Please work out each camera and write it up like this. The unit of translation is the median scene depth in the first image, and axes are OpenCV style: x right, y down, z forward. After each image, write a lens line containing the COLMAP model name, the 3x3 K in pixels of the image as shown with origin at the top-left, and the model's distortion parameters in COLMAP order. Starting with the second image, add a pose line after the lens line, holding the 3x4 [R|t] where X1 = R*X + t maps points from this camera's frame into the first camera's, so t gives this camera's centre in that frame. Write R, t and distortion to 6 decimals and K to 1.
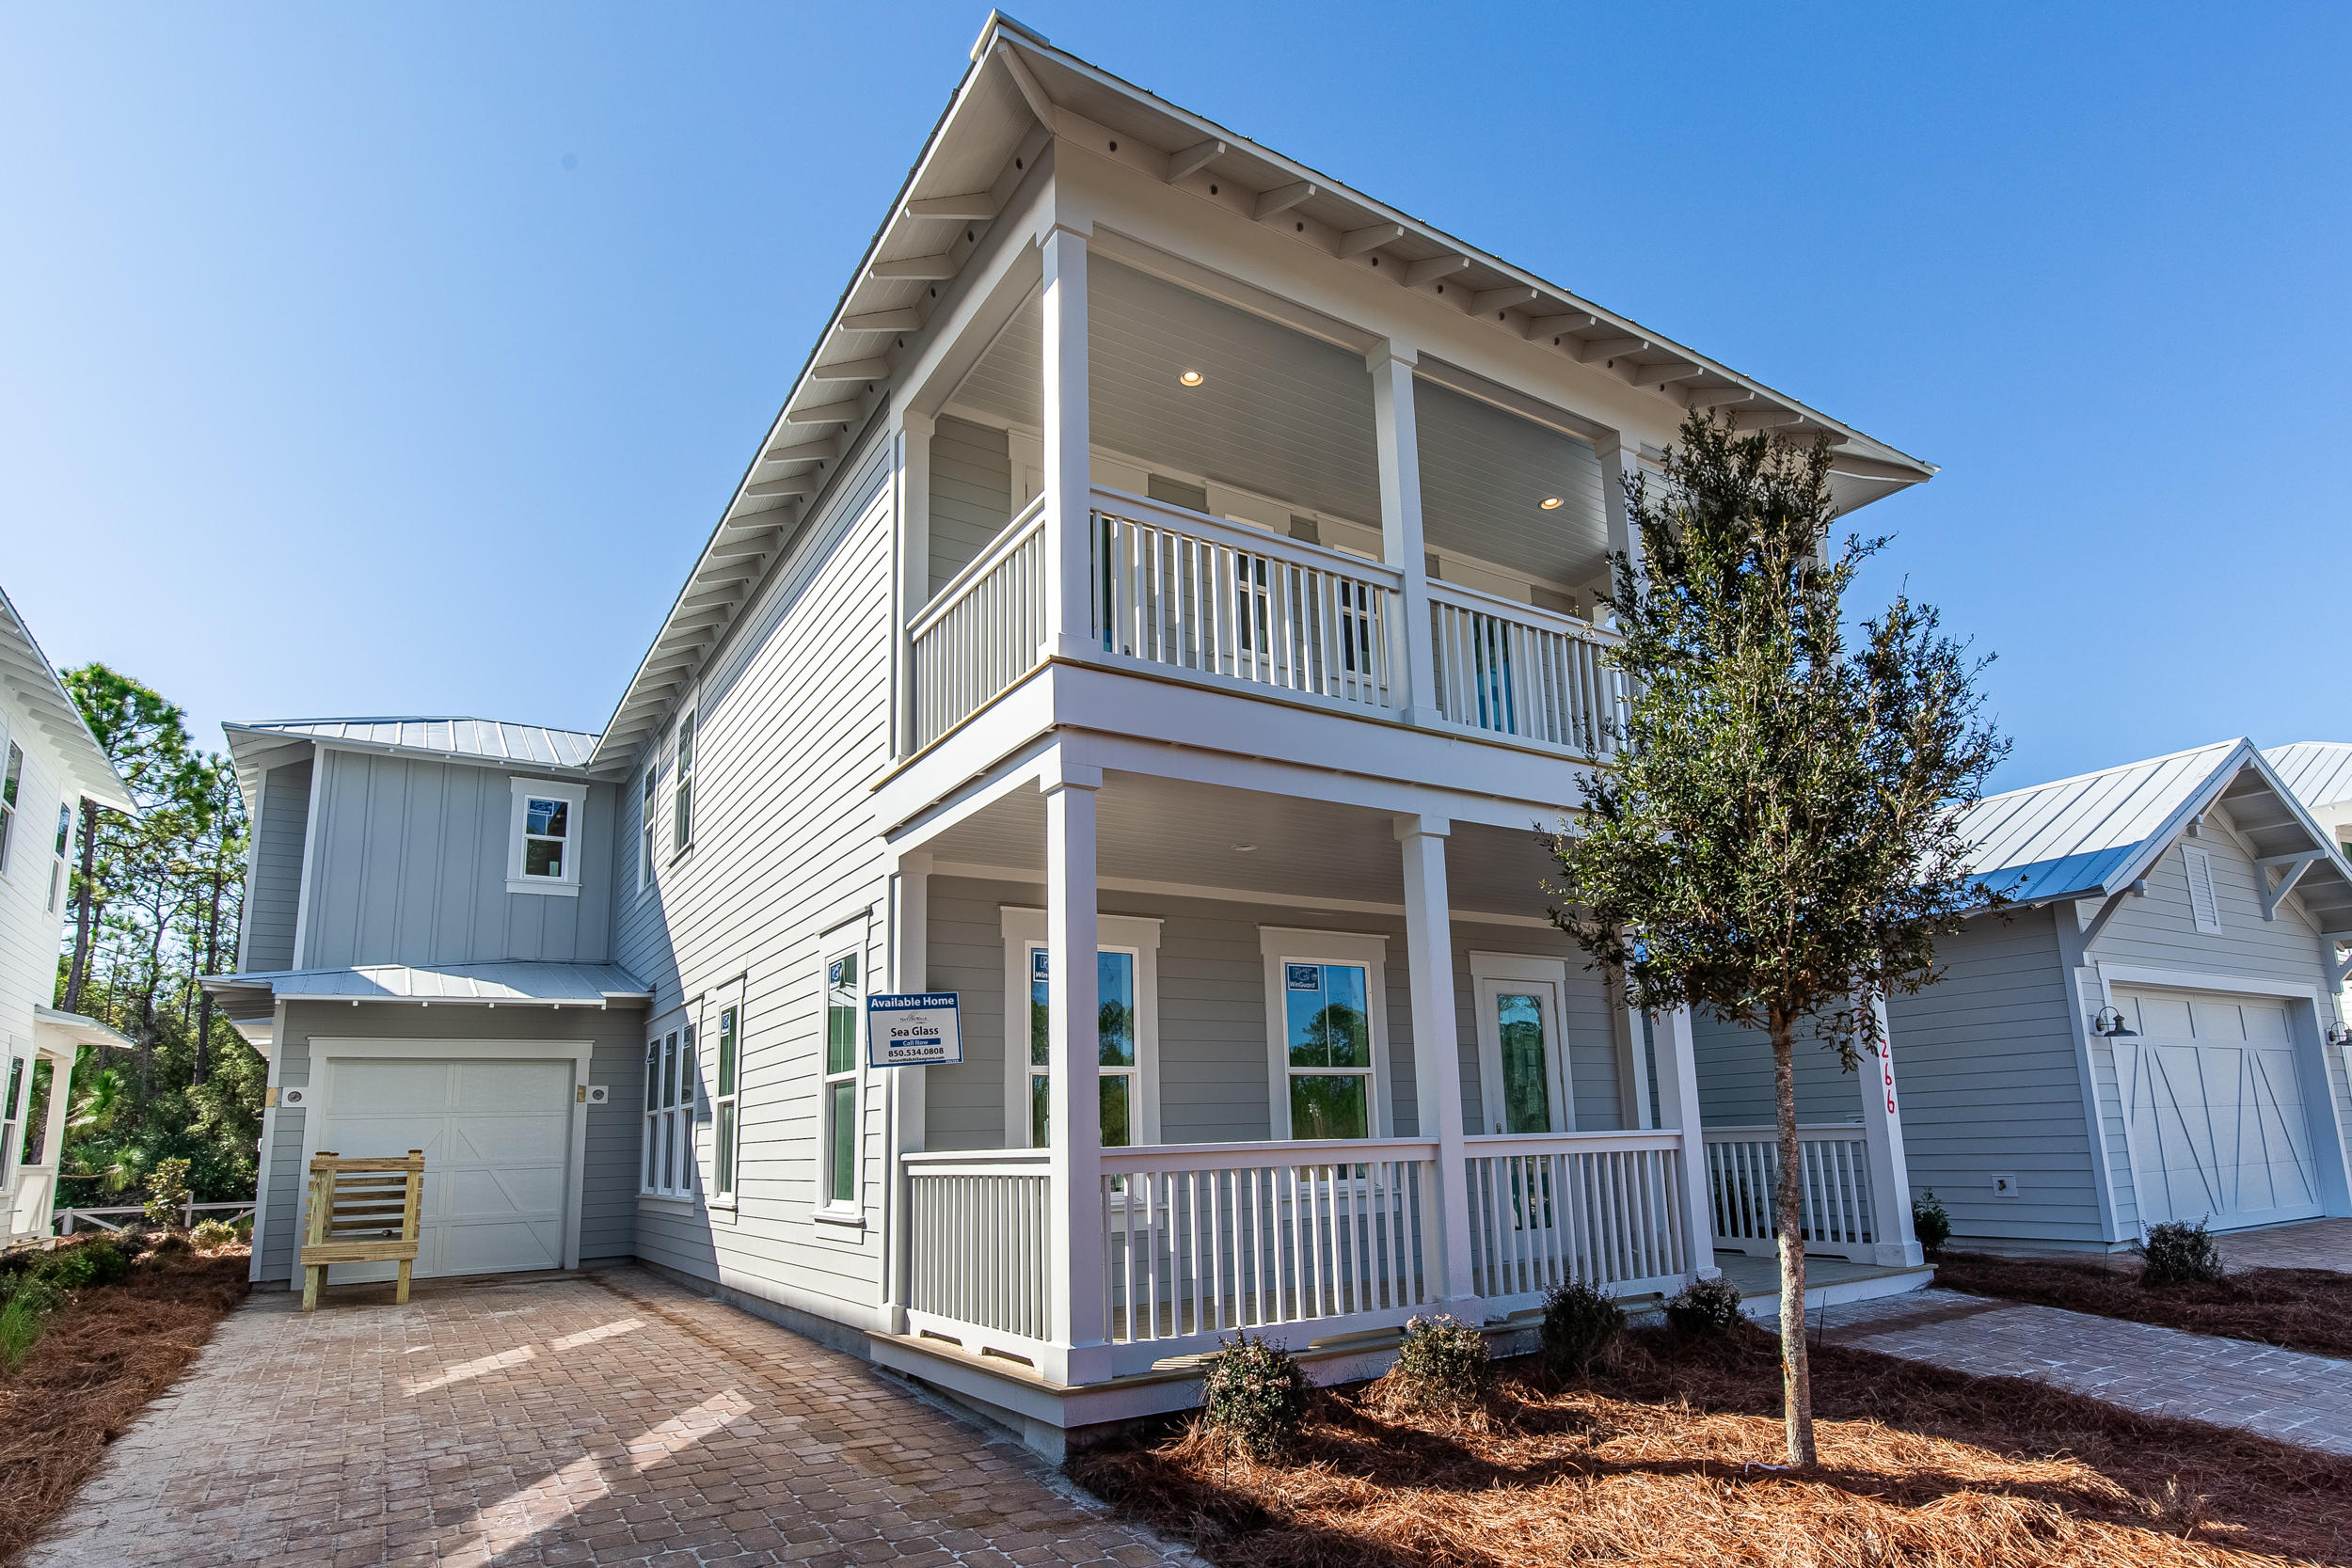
lens RADIAL K [[1272.5, 0, 1183.2], [0, 1272.5, 907.8], [0, 0, 1]] dist [-0.002469, 0.000916]
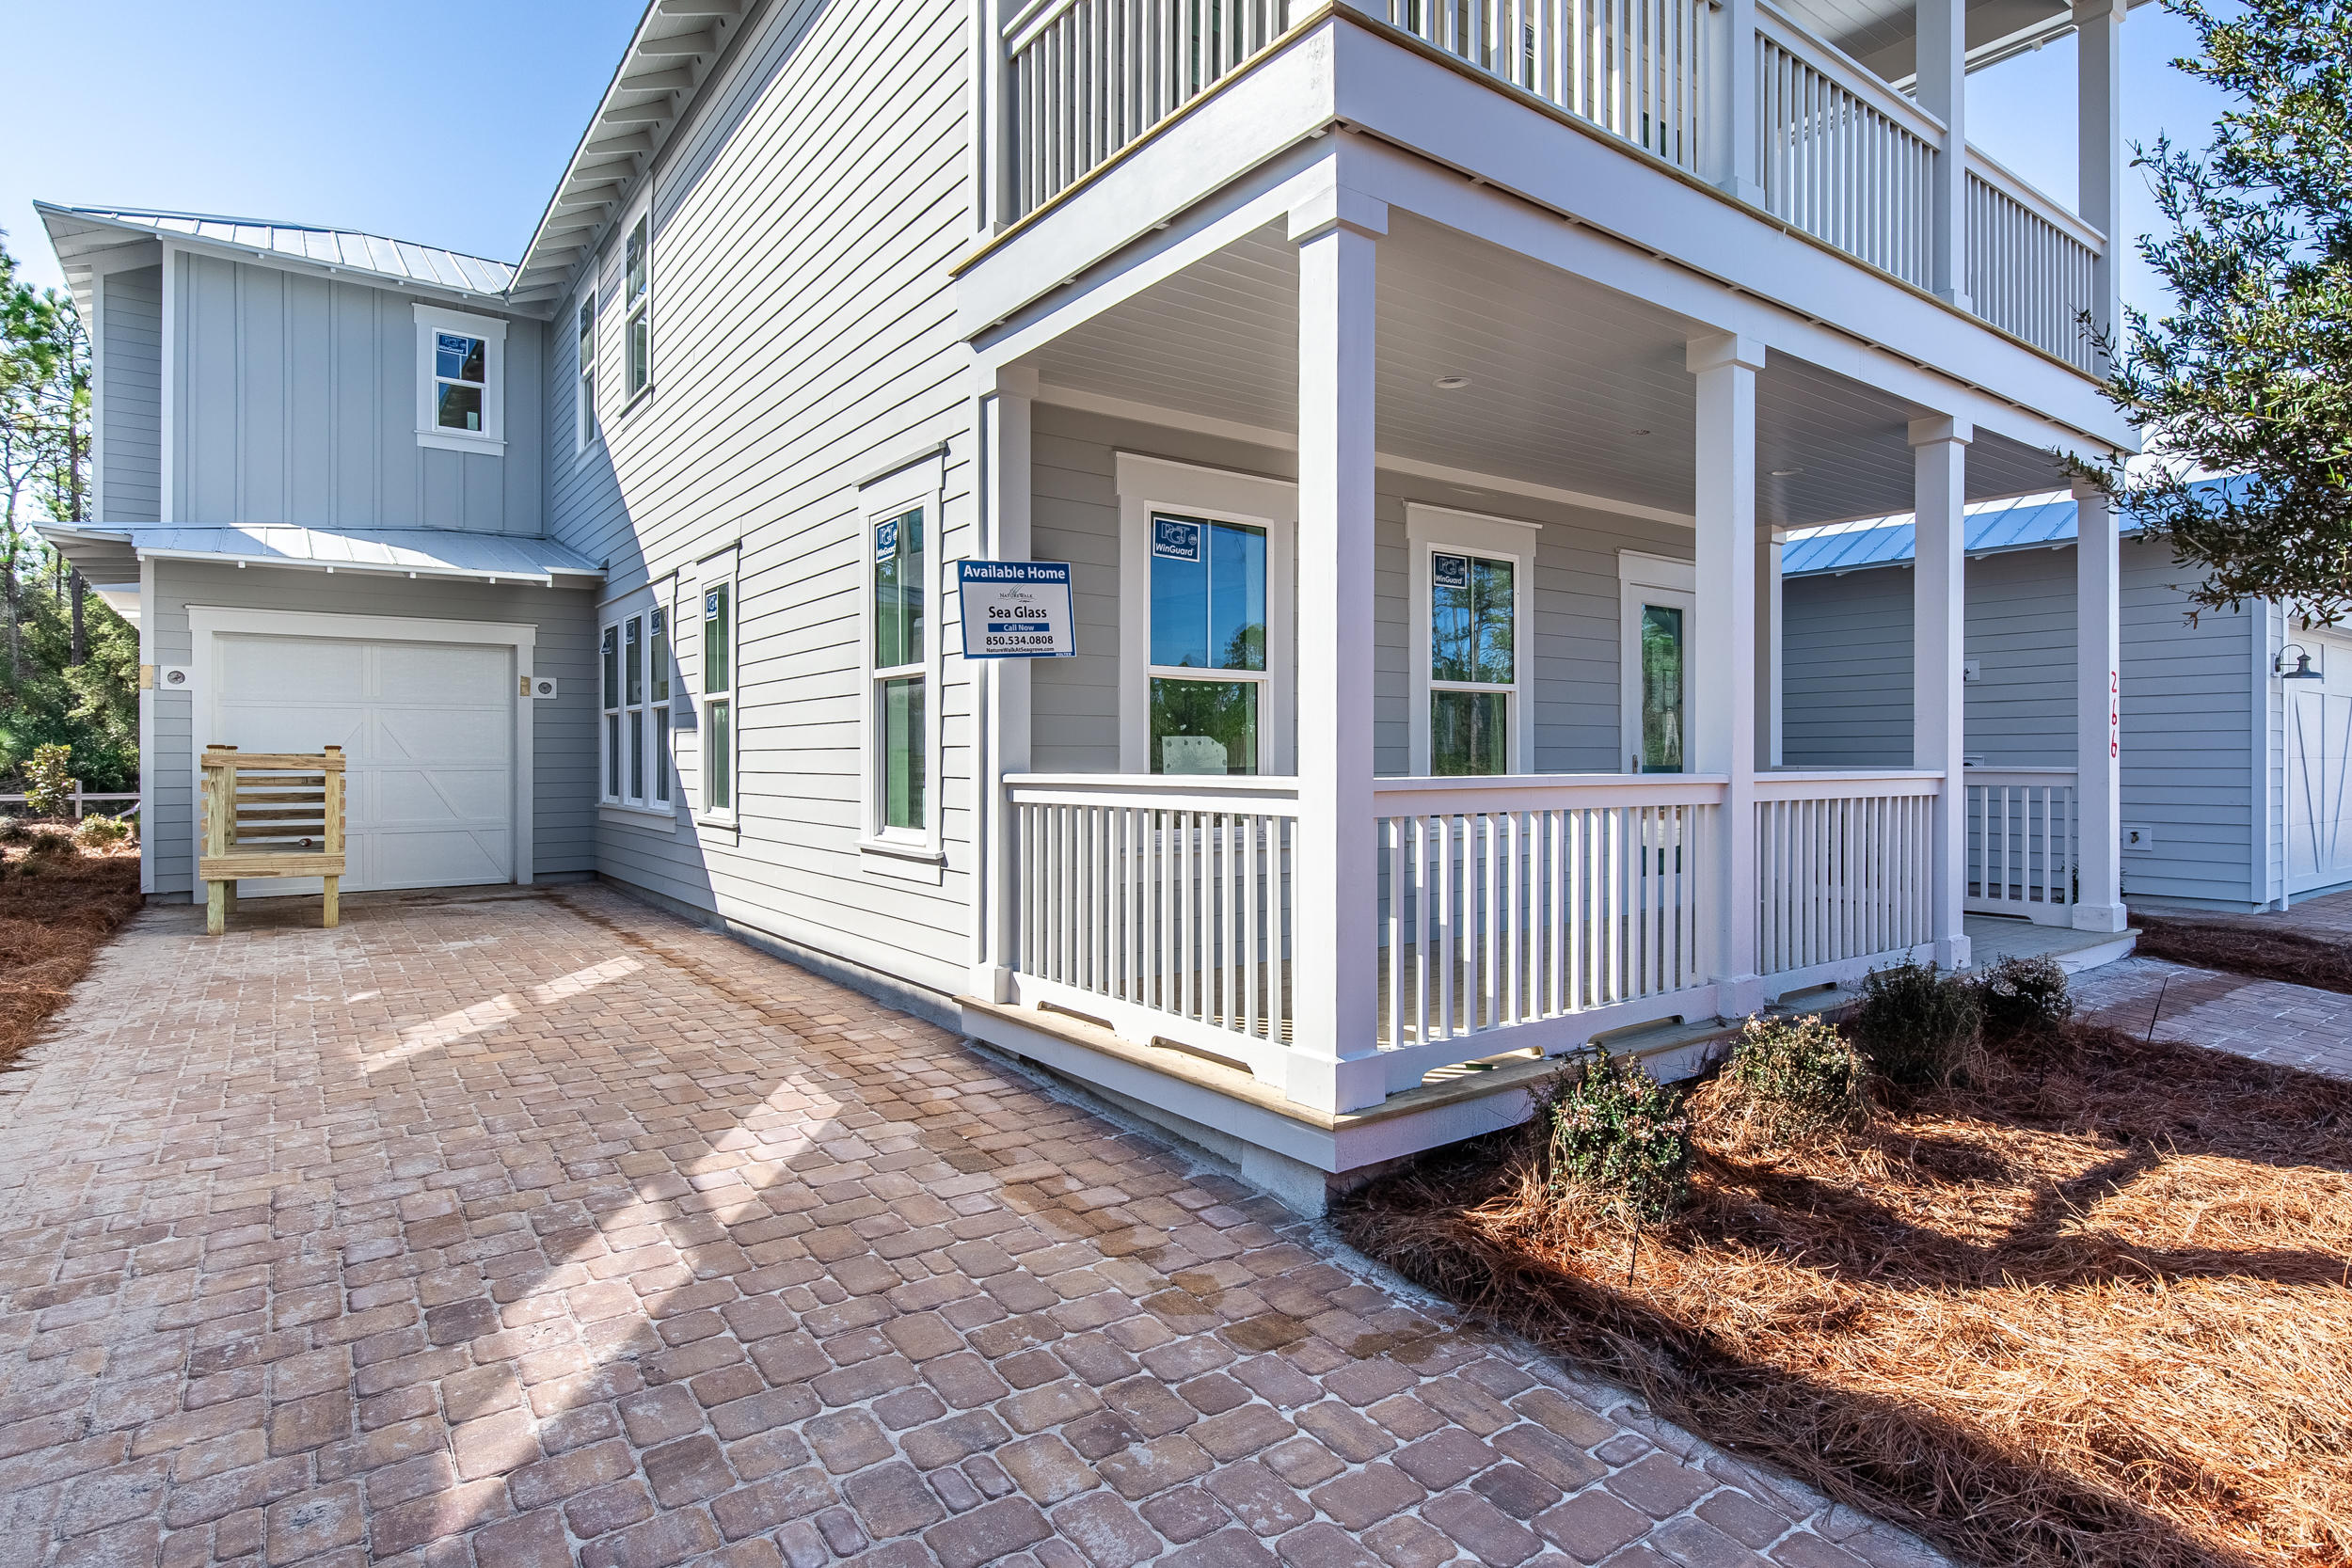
lens RADIAL K [[1230.0, 0, 1132.9], [0, 1230.0, 756.9], [0, 0, 1]] dist [0.001393, 0.001498]
pose [[0.998454, 0.030233, 0.046648, -0.170115], [-0.038175, 0.982912, 0.180076, 0.046878], [-0.040407, -0.181578, 0.982546, 0.268113]]
